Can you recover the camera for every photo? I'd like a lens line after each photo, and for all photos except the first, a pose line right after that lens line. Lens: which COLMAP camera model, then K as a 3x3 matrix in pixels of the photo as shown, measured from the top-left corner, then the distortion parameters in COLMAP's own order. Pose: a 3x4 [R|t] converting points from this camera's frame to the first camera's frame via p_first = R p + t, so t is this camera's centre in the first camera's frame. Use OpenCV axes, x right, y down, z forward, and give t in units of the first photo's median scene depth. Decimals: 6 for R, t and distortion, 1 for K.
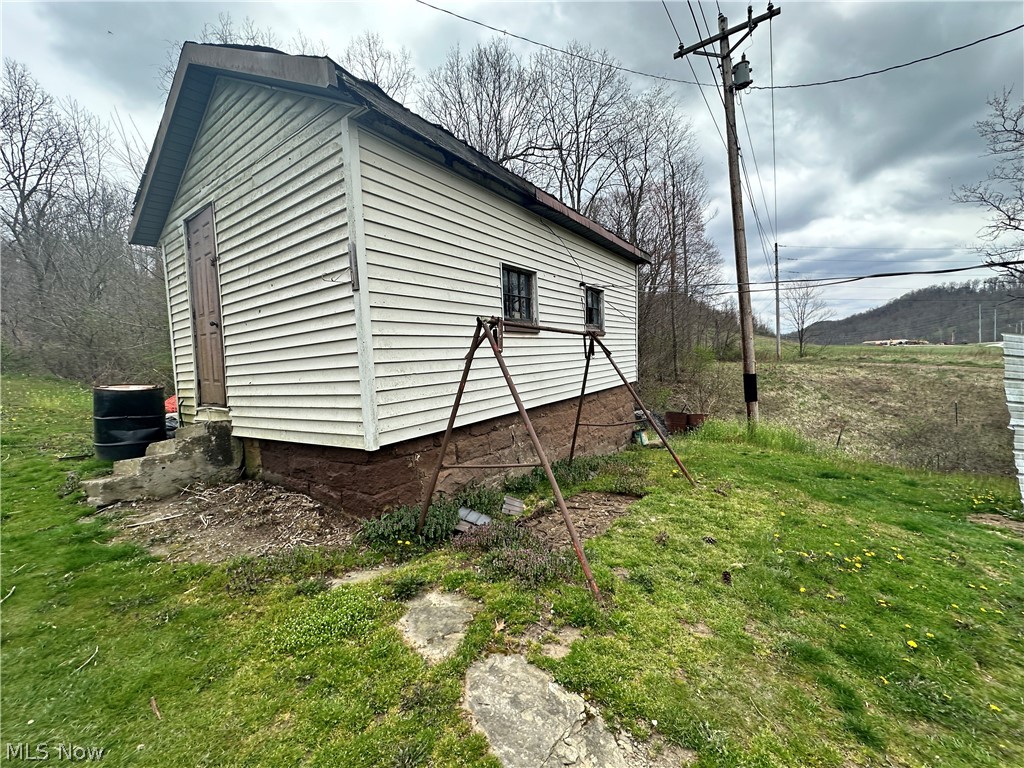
lens RADIAL K [[407.5, 0, 512.0], [0, 407.5, 384.0], [0, 0, 1]] dist [-0.001804, -0.000531]
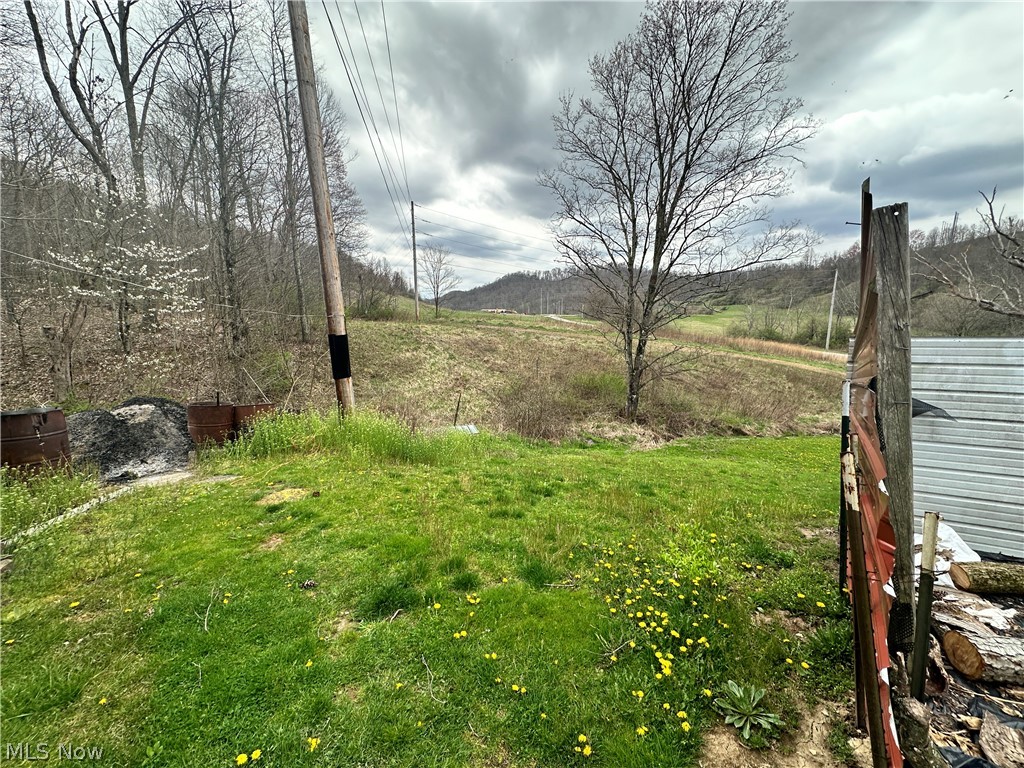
lens RADIAL K [[407.5, 0, 512.0], [0, 407.5, 384.0], [0, 0, 1]] dist [-0.001804, -0.000531]
pose [[0.706405, -0.073167, 0.704016, 0.117517], [0.001391, 0.994784, 0.101990, -0.004757], [-0.707806, -0.071067, 0.702823, 0.128416]]
